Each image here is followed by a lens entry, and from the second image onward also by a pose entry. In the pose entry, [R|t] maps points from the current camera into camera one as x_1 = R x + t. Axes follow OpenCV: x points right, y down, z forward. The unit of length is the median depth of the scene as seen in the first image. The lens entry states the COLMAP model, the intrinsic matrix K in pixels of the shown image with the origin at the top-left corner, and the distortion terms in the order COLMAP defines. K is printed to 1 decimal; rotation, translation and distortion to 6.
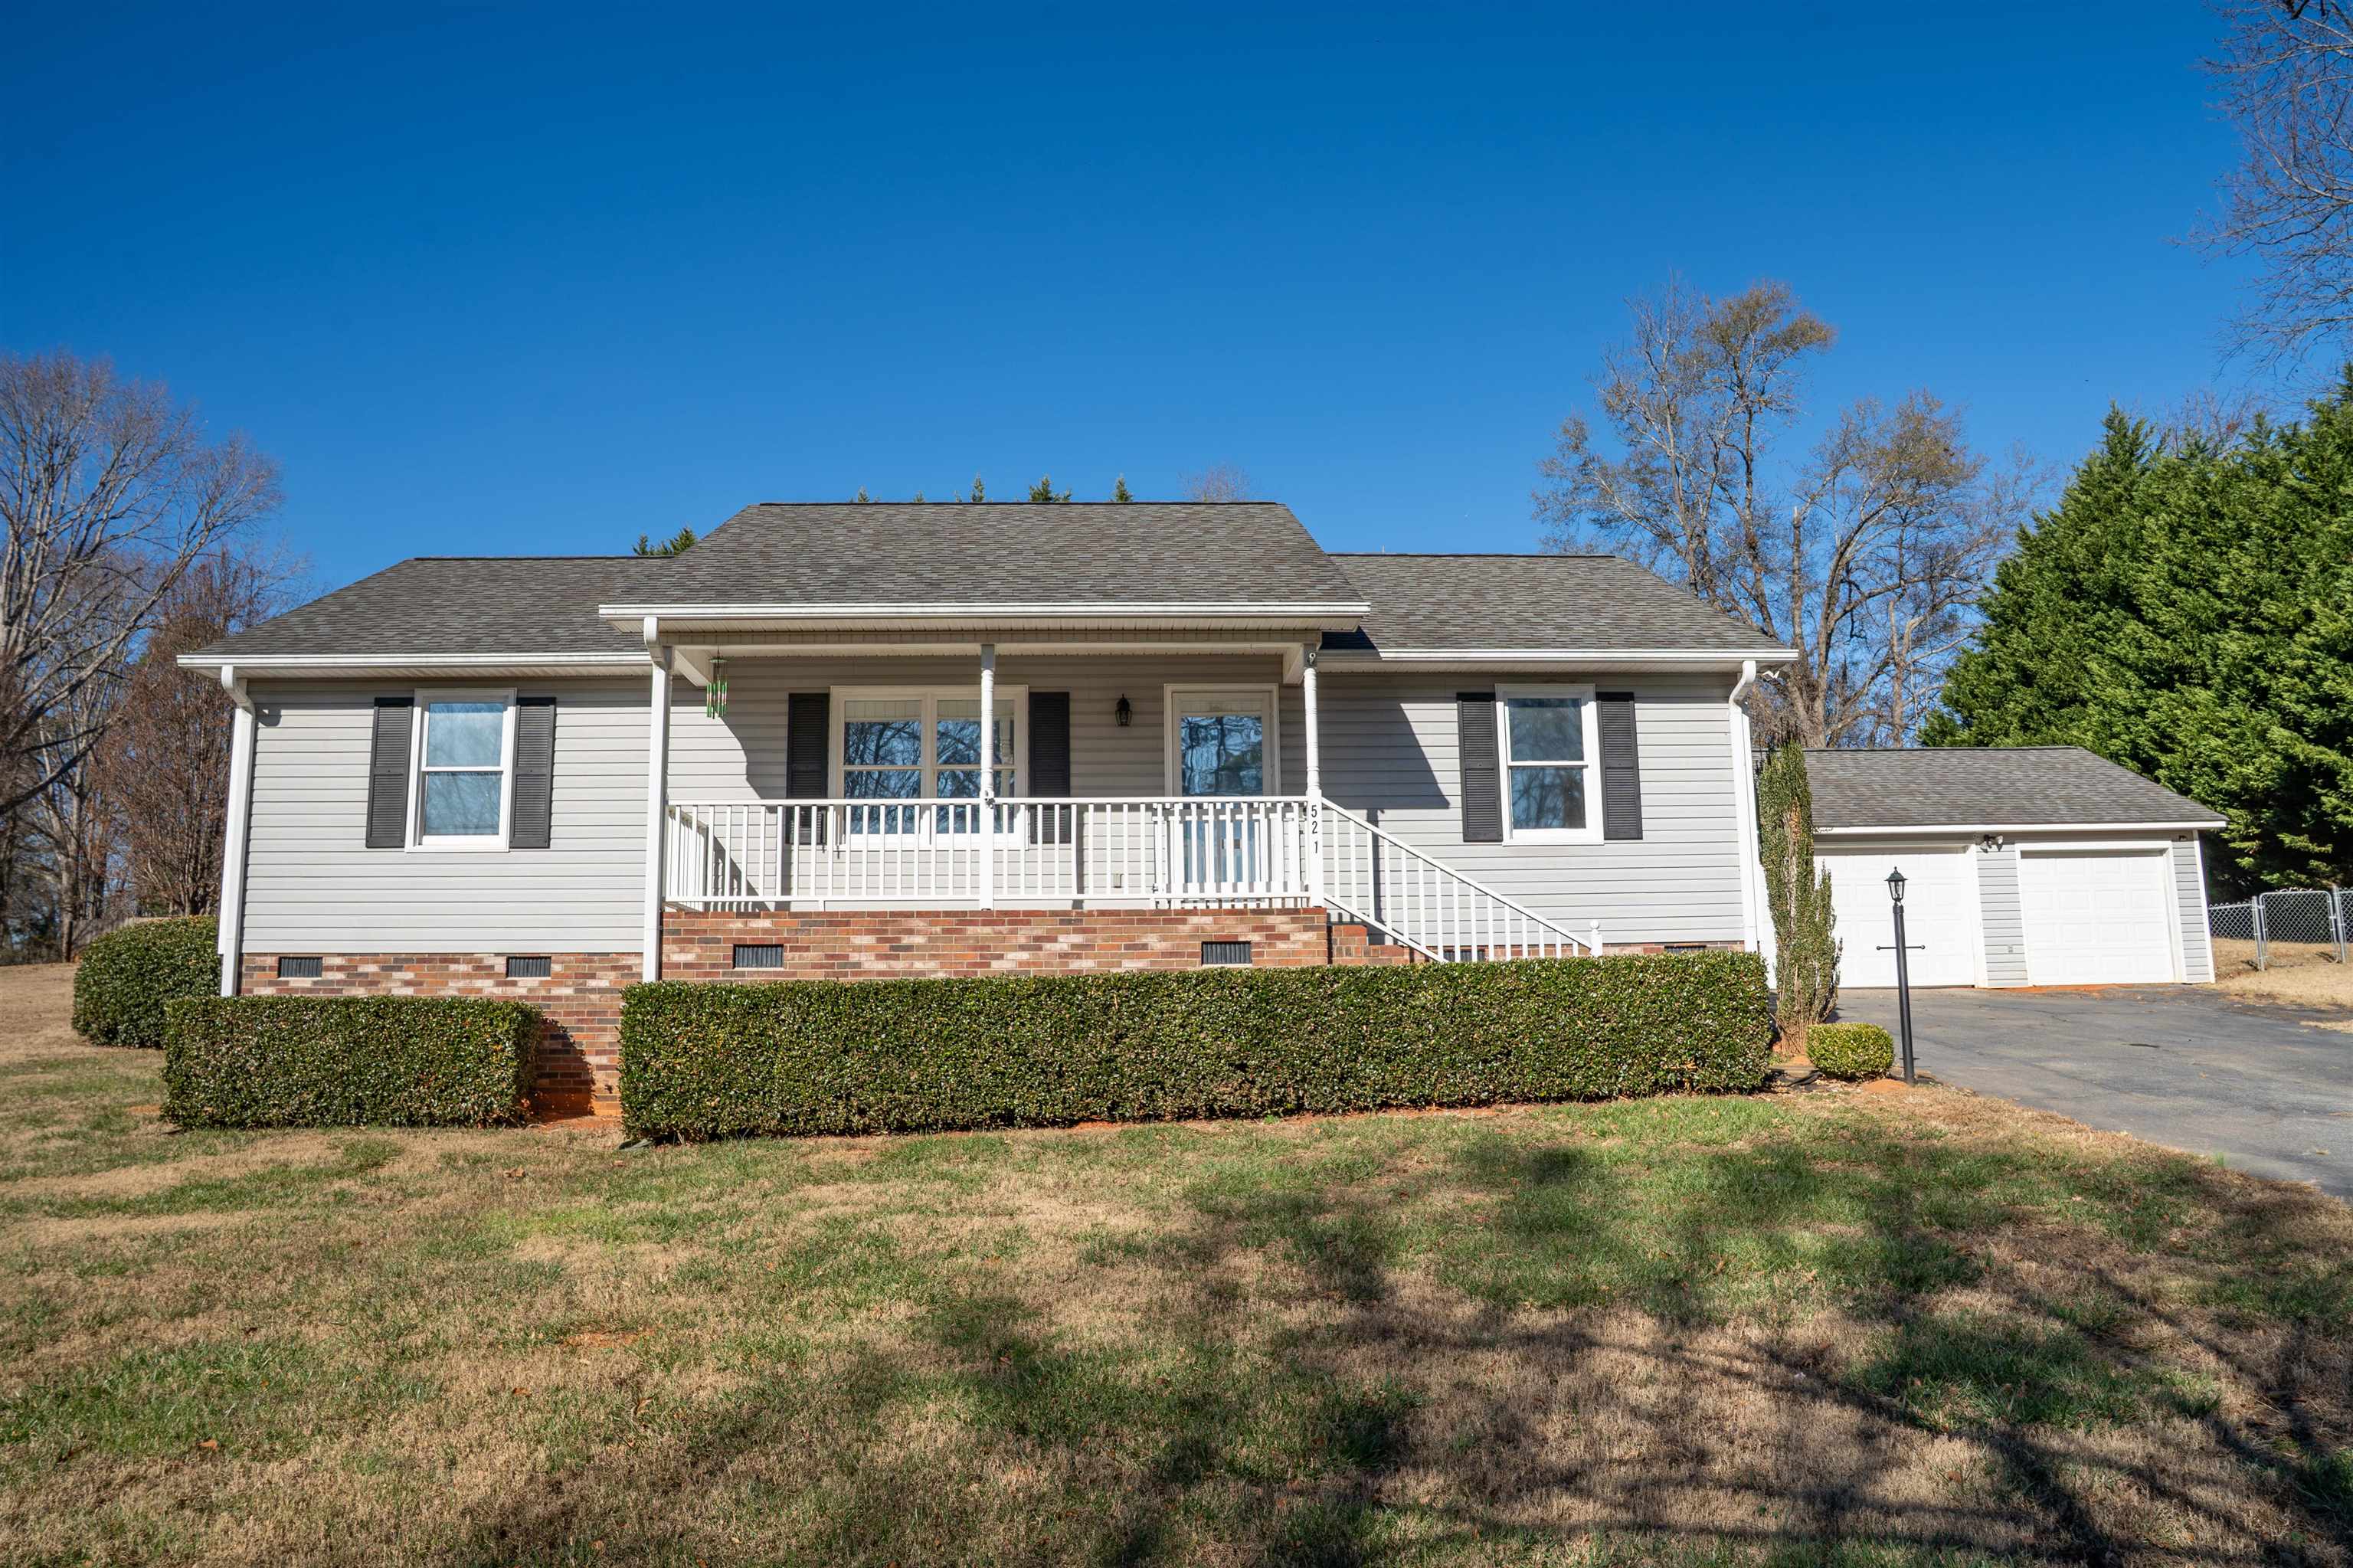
lens RADIAL K [[1641.5, 0, 1174.0], [0, 1641.5, 777.8], [0, 0, 1]] dist [-0.092321, 0.038571]
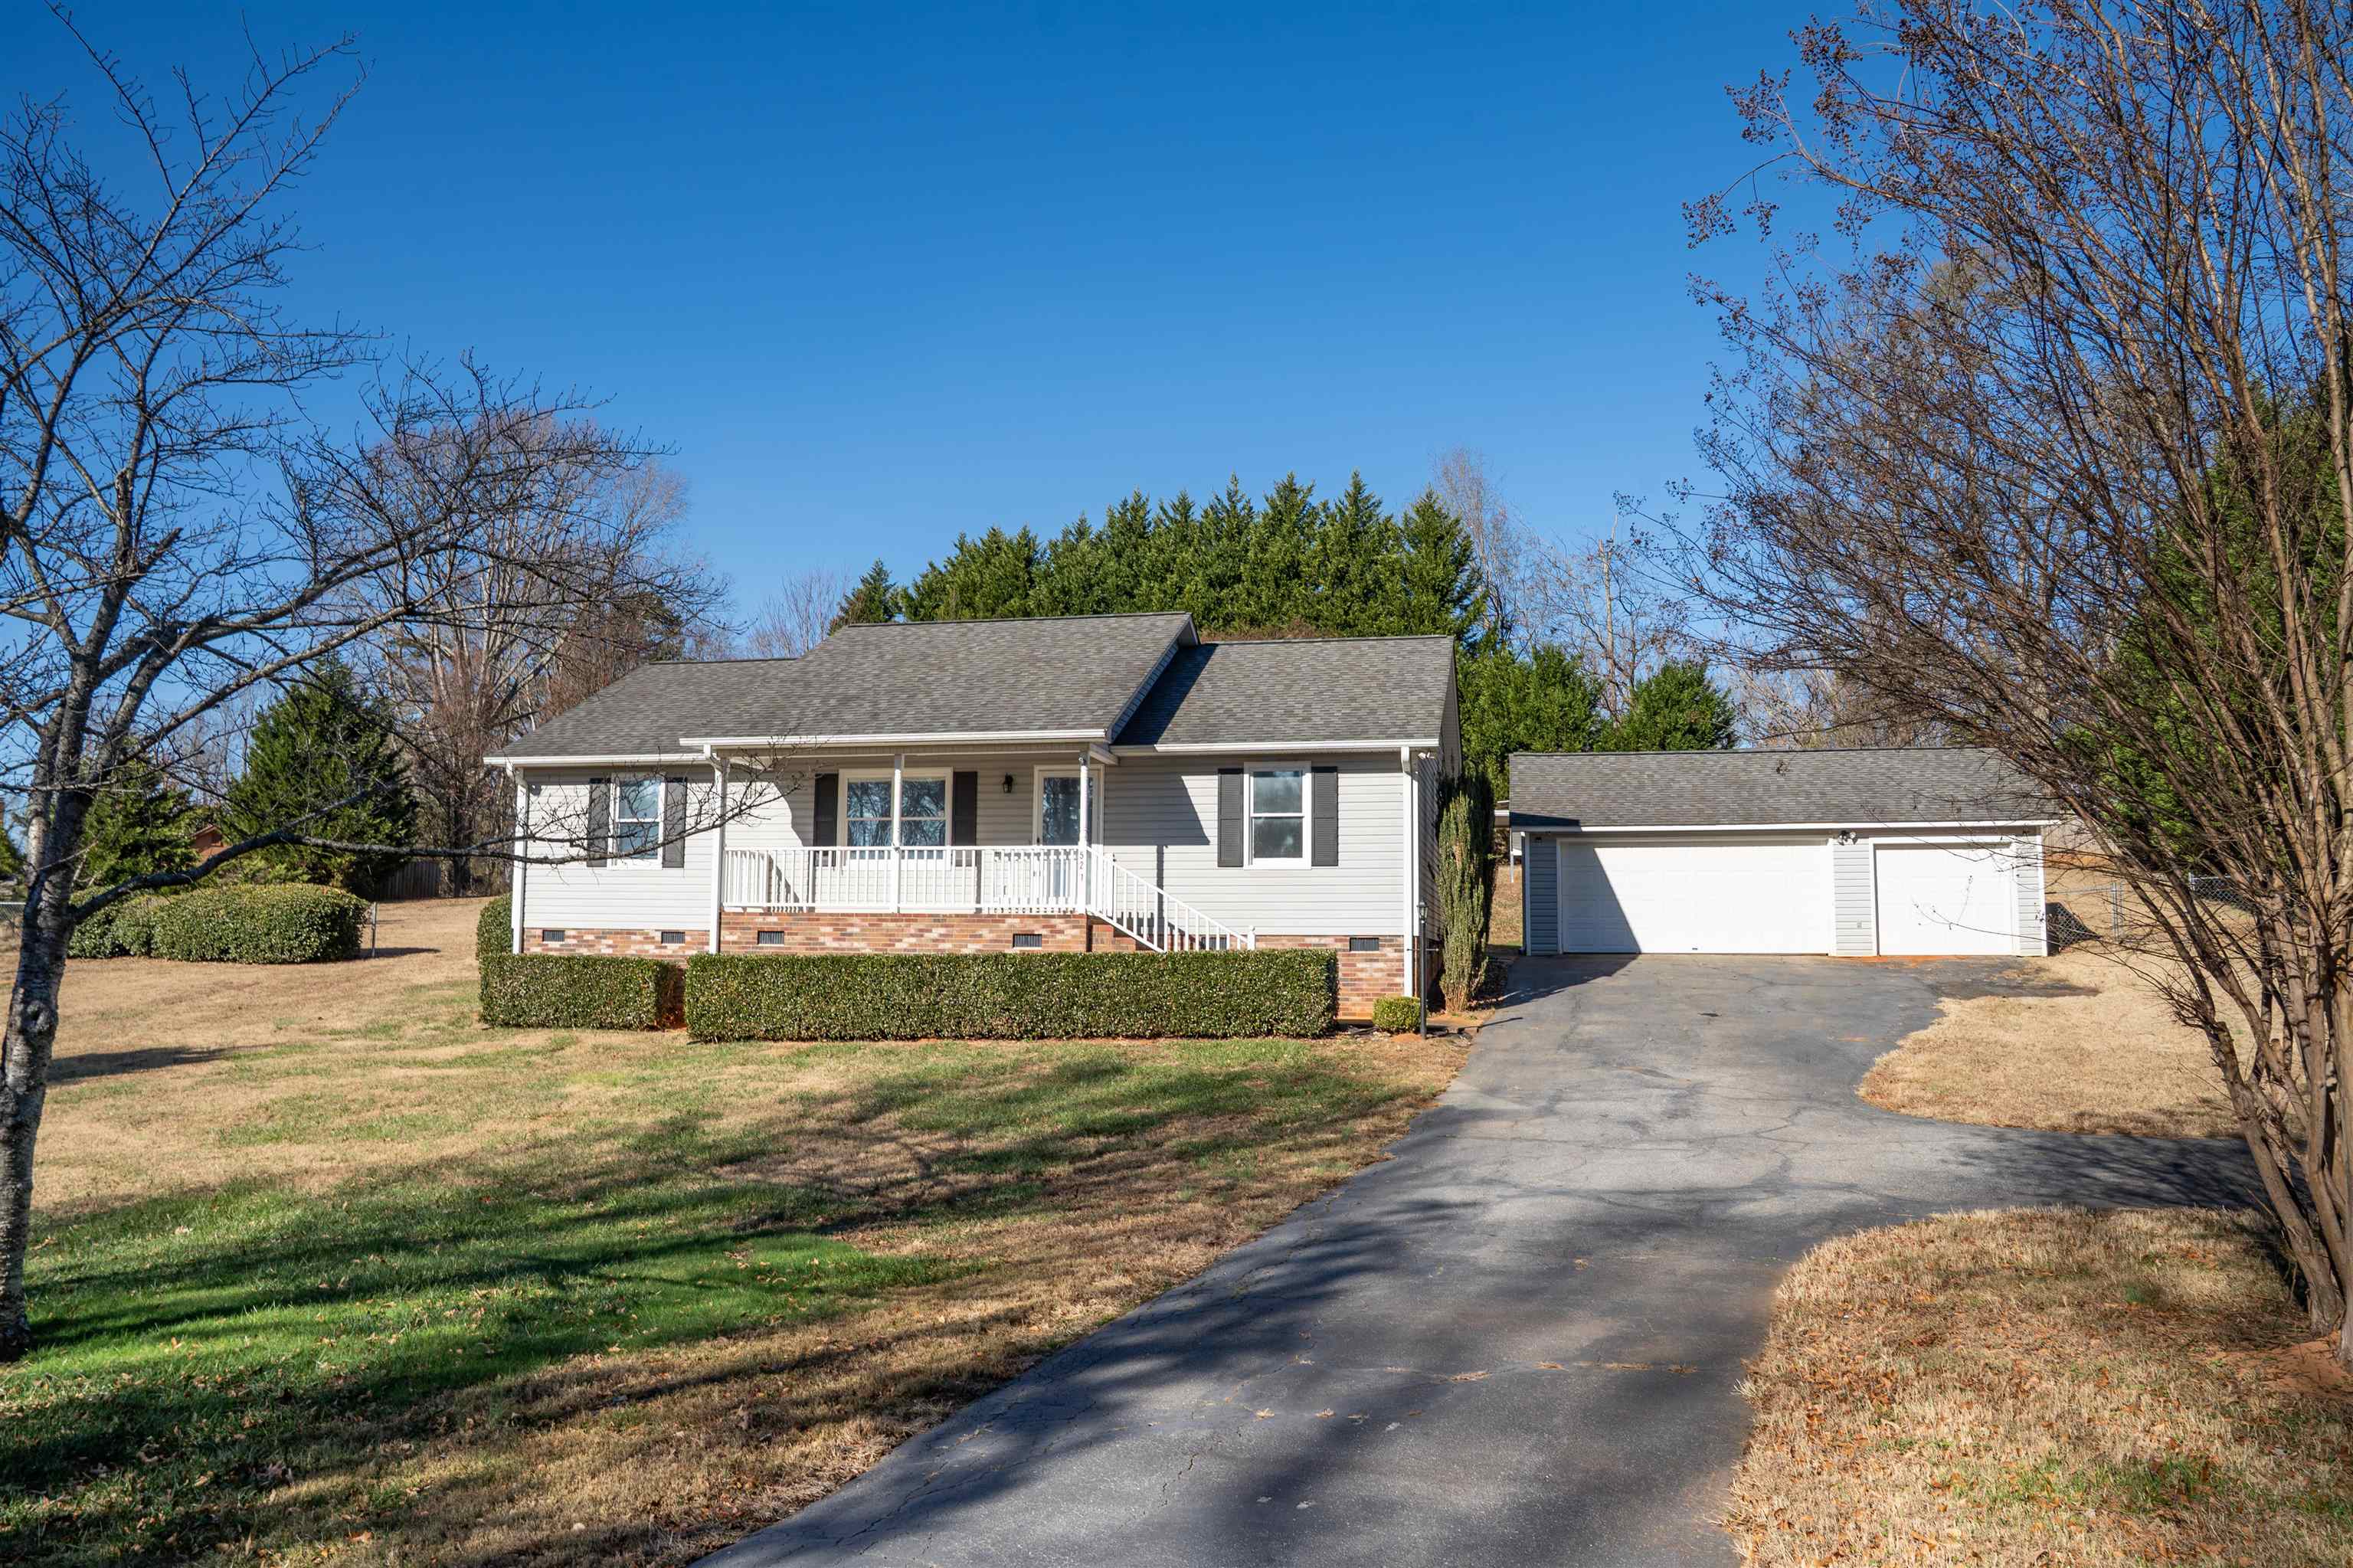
lens RADIAL K [[1641.5, 0, 1184.3], [0, 1641.5, 783.9], [0, 0, 1]] dist [-0.092321, 0.038571]
pose [[0.967682, -0.004976, -0.252126, 0.555463], [0.019500, 0.998288, 0.055142, -0.129098], [0.251420, -0.058276, 0.966122, -0.510895]]
